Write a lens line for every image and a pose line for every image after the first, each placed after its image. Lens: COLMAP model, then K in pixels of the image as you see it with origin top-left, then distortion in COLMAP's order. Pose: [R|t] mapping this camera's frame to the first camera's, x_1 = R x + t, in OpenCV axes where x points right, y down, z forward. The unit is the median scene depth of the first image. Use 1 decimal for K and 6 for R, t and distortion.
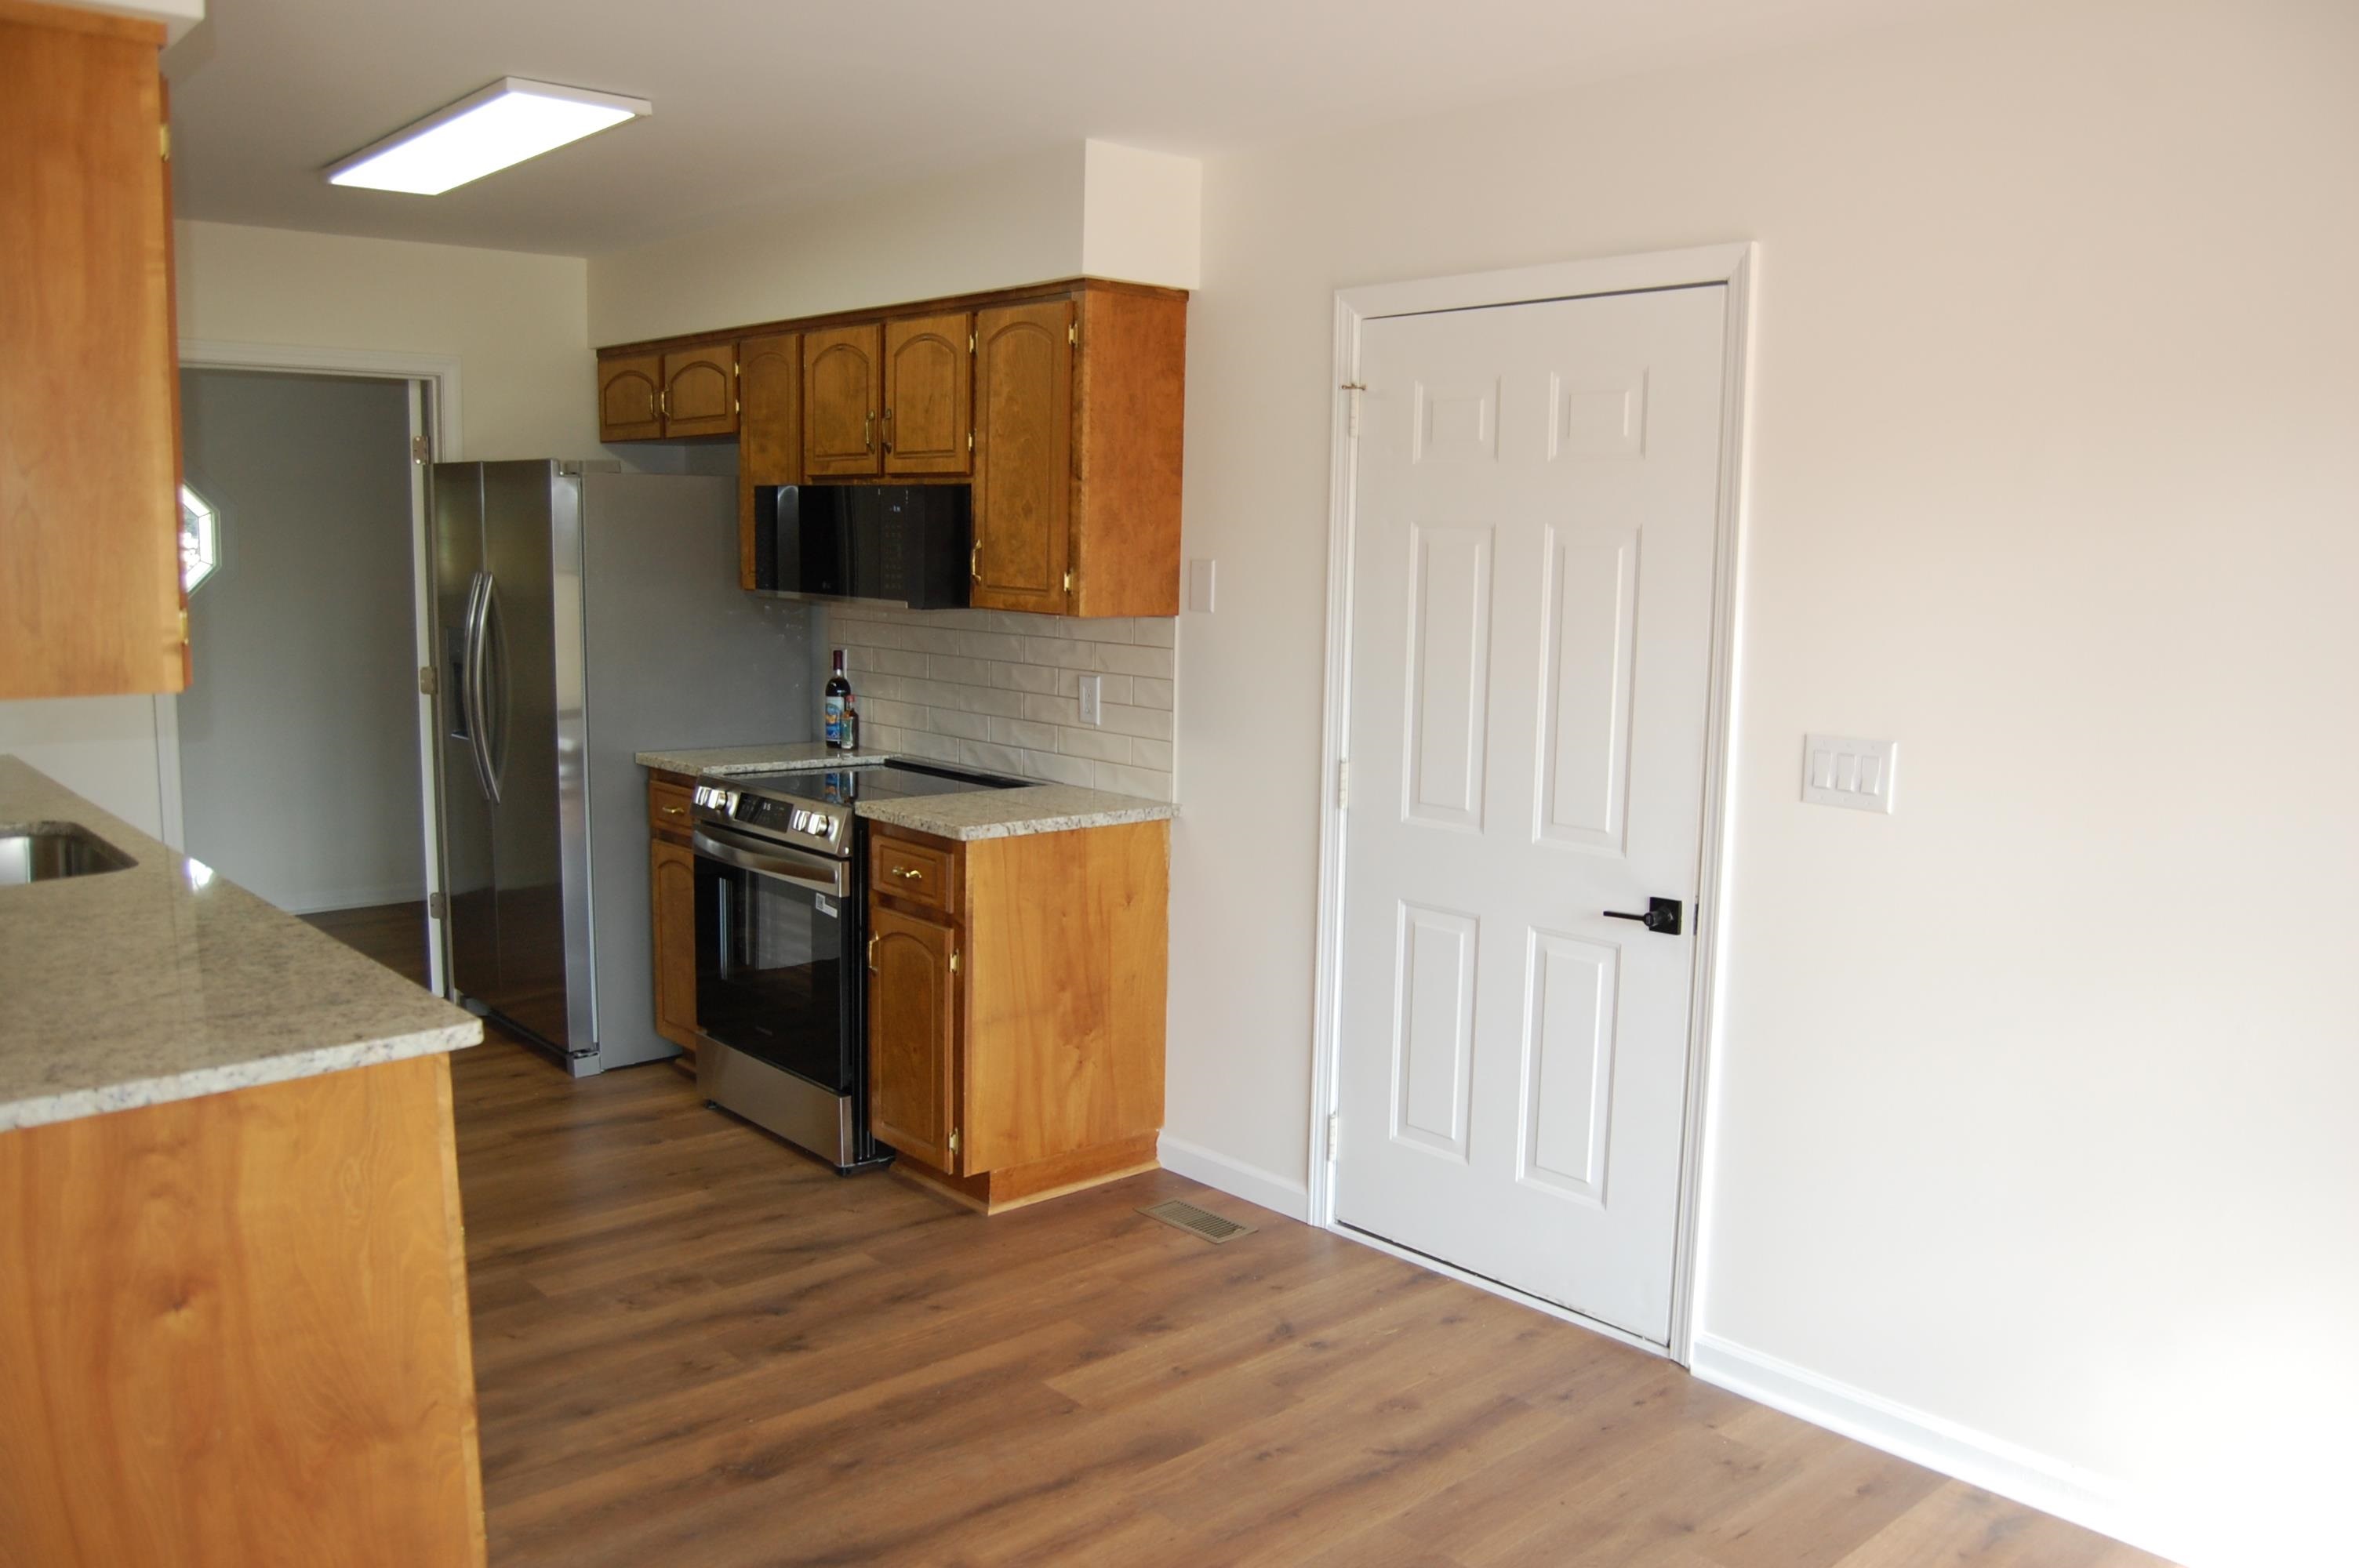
lens RADIAL K [[1844.4, 0, 1205.6], [0, 1844.4, 792.1], [0, 0, 1]] dist [-0.090141, 0.033488]
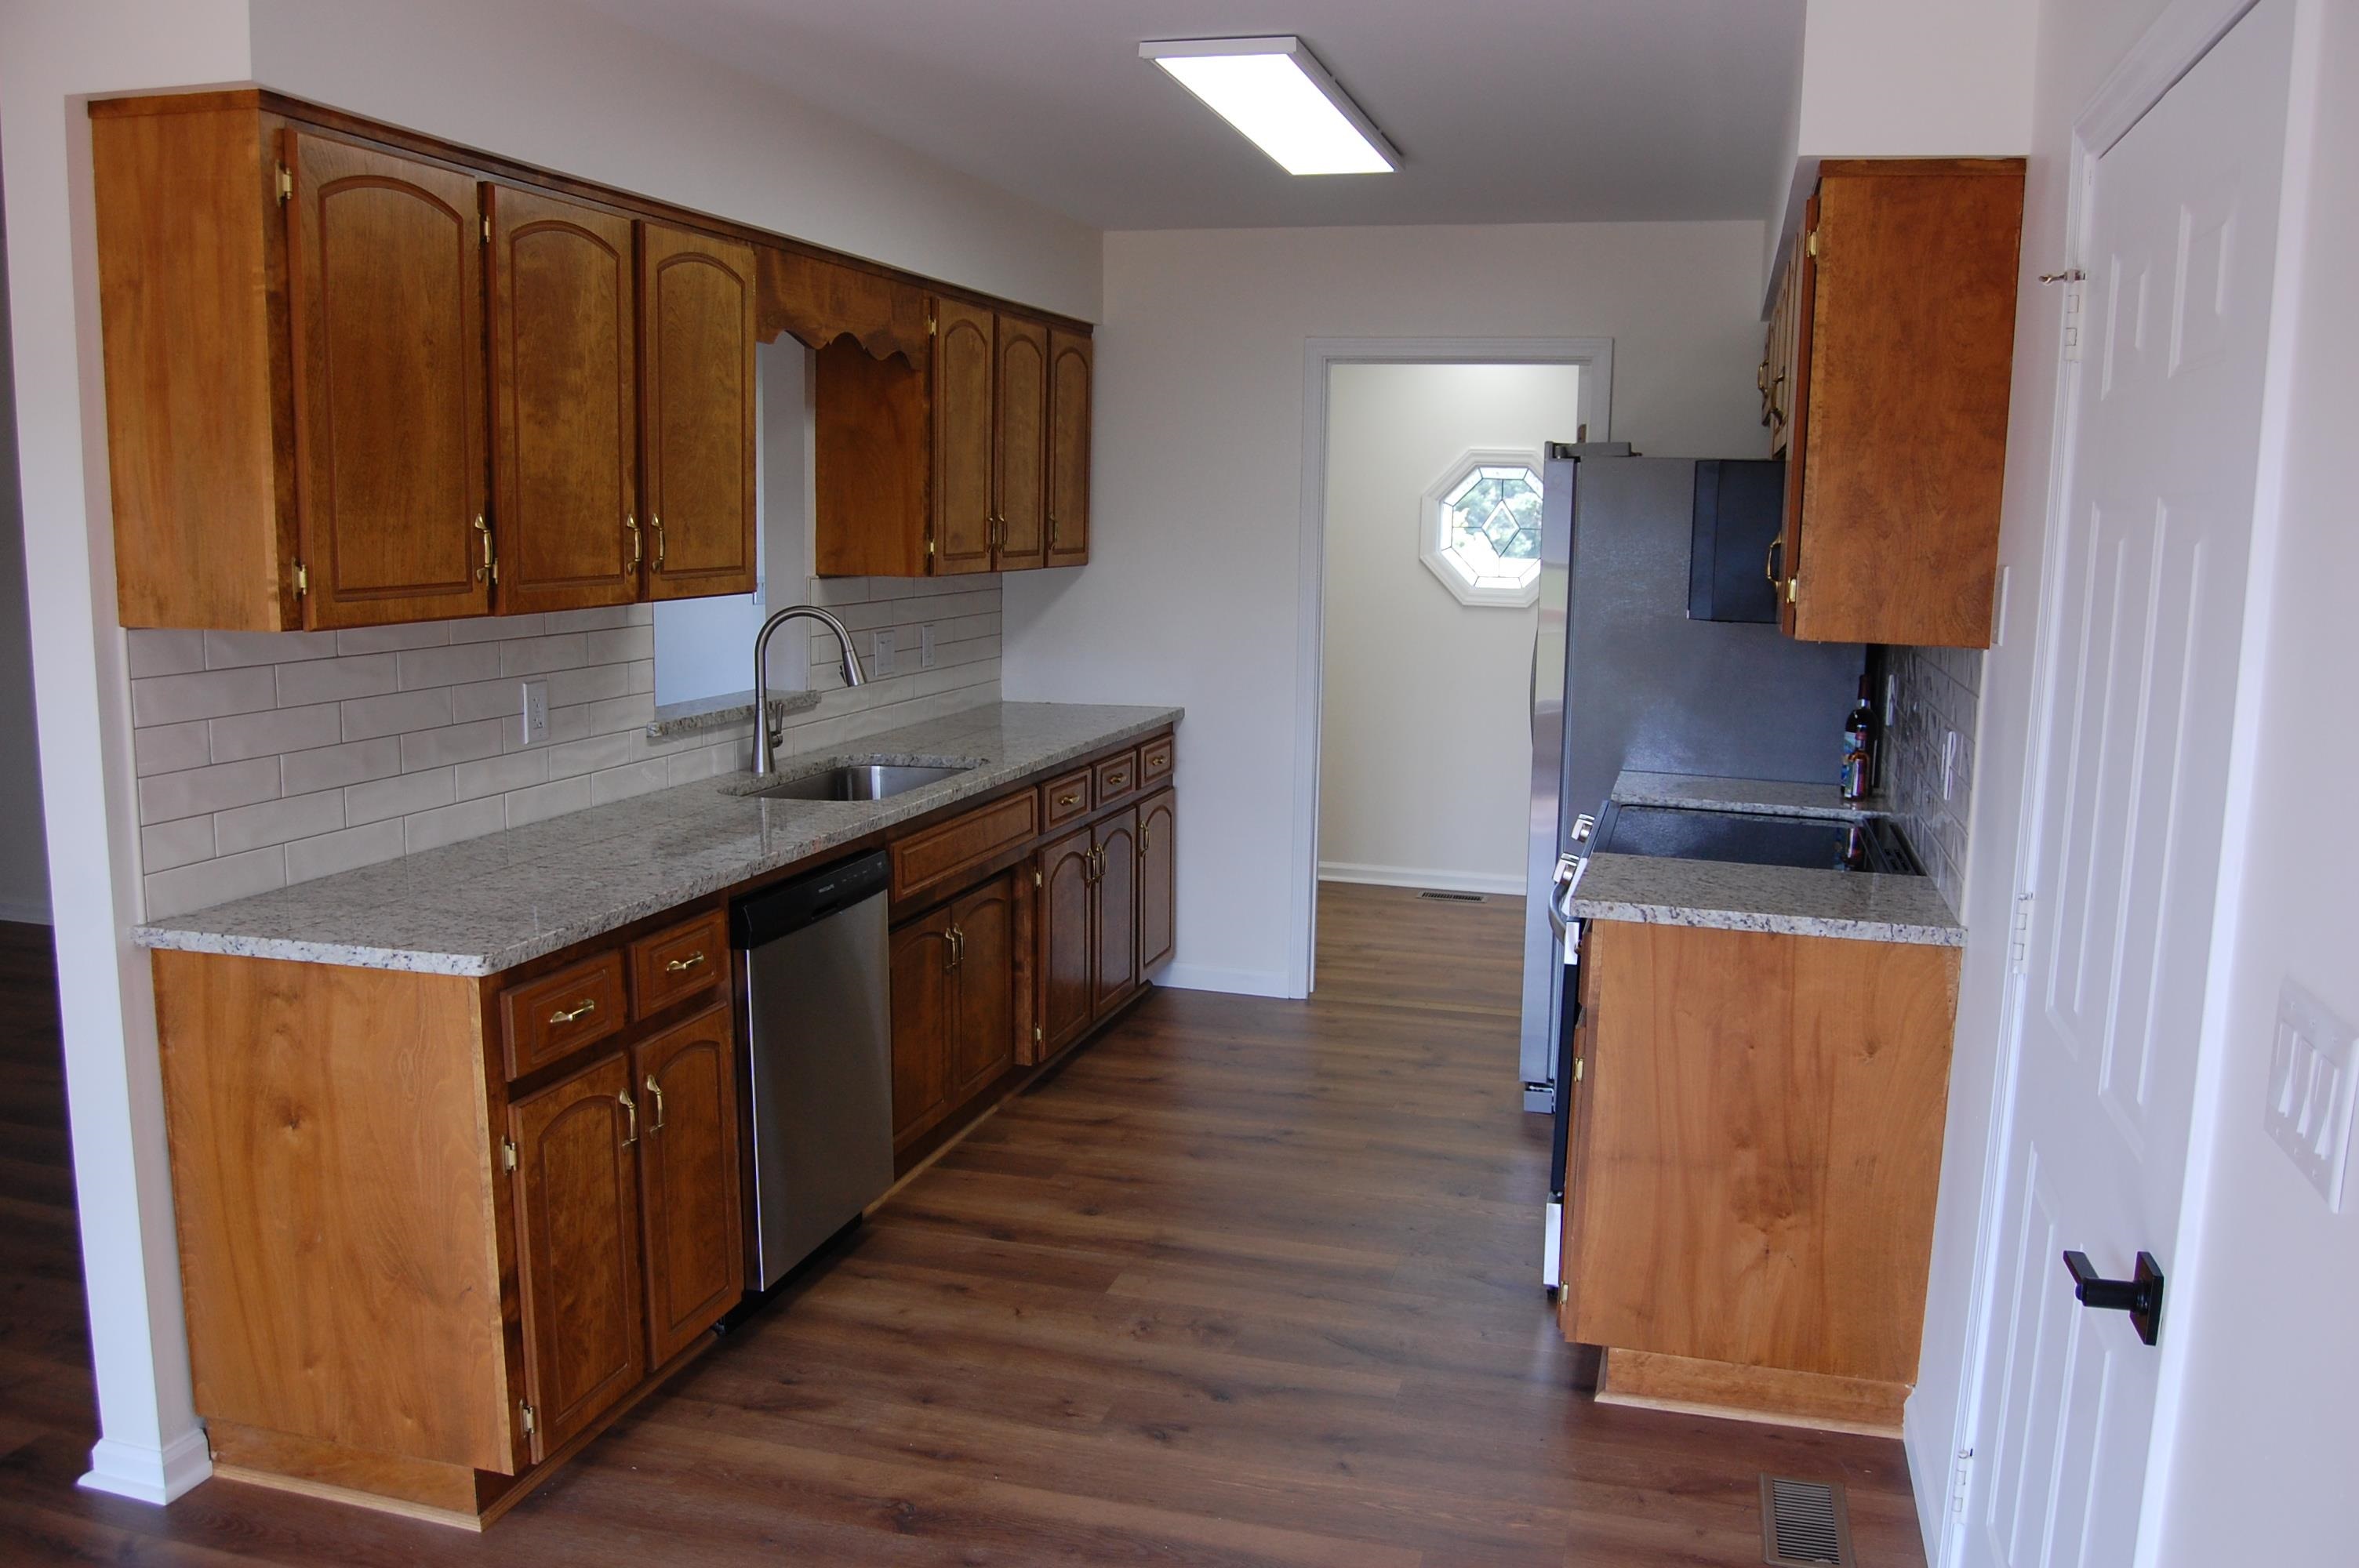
lens RADIAL K [[1844.4, 0, 1195.7], [0, 1844.4, 787.7], [0, 0, 1]] dist [-0.090141, 0.033488]
pose [[0.538679, 0.120380, -0.833867, 0.403092], [-0.126582, 0.990069, 0.061157, -0.052025], [0.832948, 0.072609, 0.548567, 0.421485]]
